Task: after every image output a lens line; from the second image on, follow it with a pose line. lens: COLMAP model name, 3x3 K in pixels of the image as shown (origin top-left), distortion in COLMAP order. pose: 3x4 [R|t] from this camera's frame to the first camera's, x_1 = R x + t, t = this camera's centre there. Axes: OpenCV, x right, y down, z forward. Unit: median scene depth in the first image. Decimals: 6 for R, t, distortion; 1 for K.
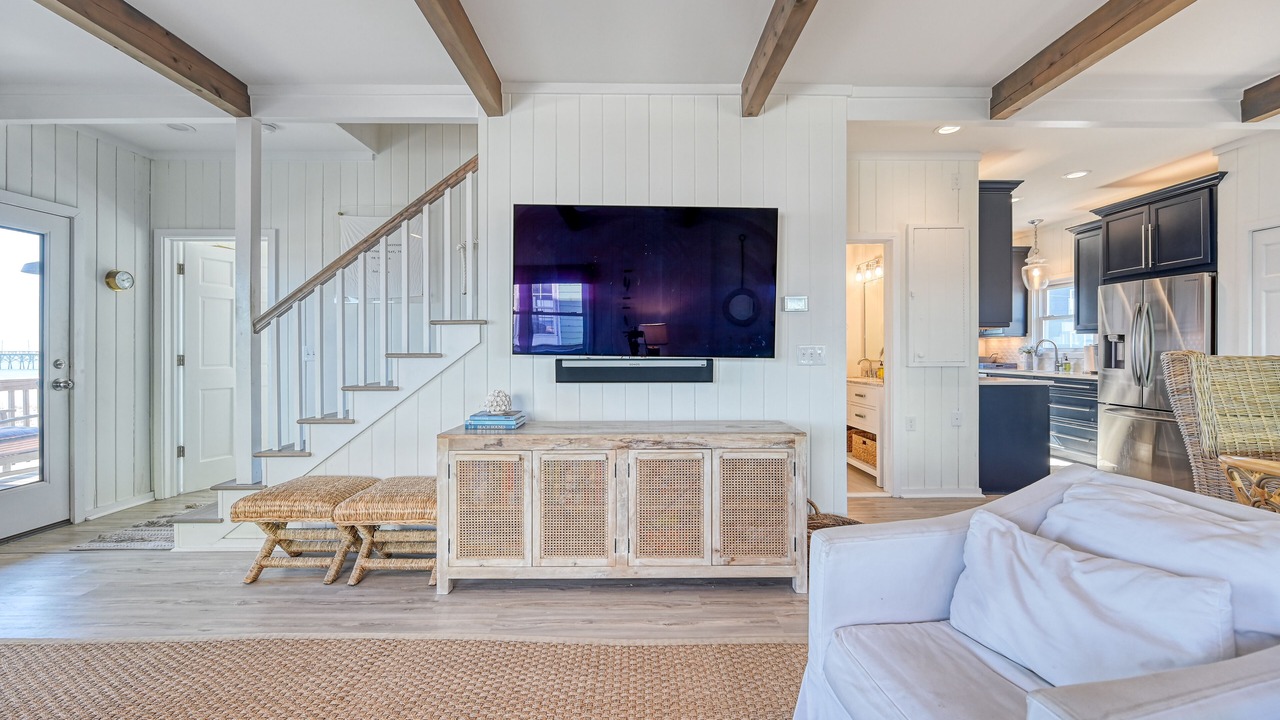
lens RADIAL K [[515.7, 0, 638.6], [0, 515.7, 353.4], [0, 0, 1]] dist [-0.002115, 0.000336]
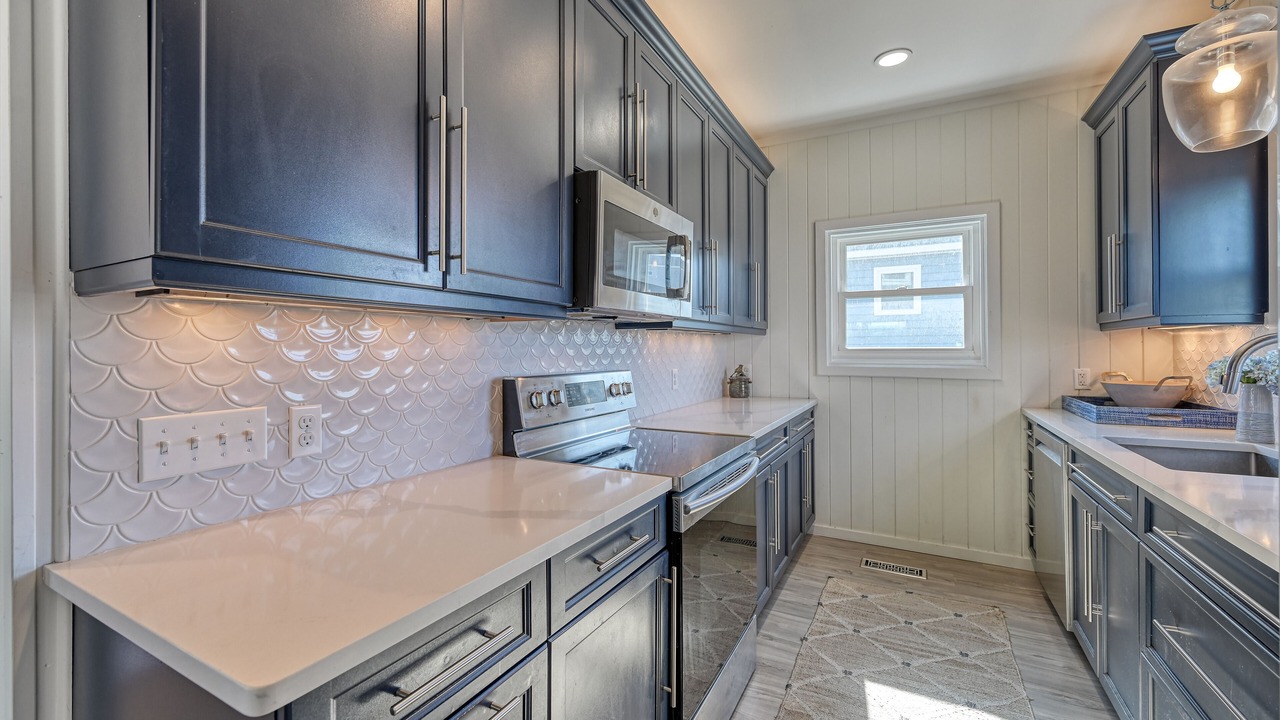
lens RADIAL K [[515.7, 0, 638.5], [0, 515.7, 350.7], [0, 0, 1]] dist [-0.002115, 0.000336]
pose [[0.874919, -0.001915, -0.484265, 0.619612], [0.001318, 0.999998, -0.001572, -0.018347], [0.484267, 0.000737, 0.874920, 0.608935]]
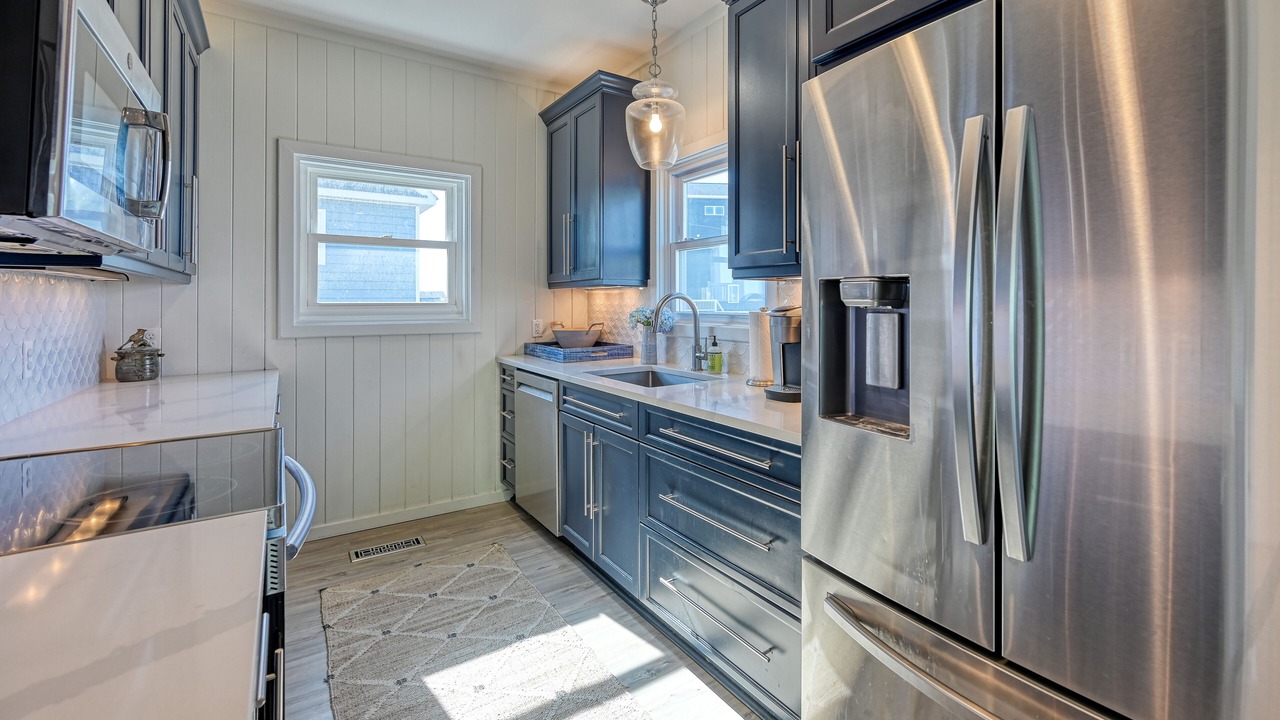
lens RADIAL K [[555.9, 0, 673.6], [0, 555.9, 299.2], [0, 0, 1]] dist [0.005342, 0.000198]
pose [[0.825867, -0.001763, 0.563863, 0.528926], [0.007209, 0.999946, -0.007432, -0.019001], [-0.563819, 0.010202, 0.825835, 0.623189]]
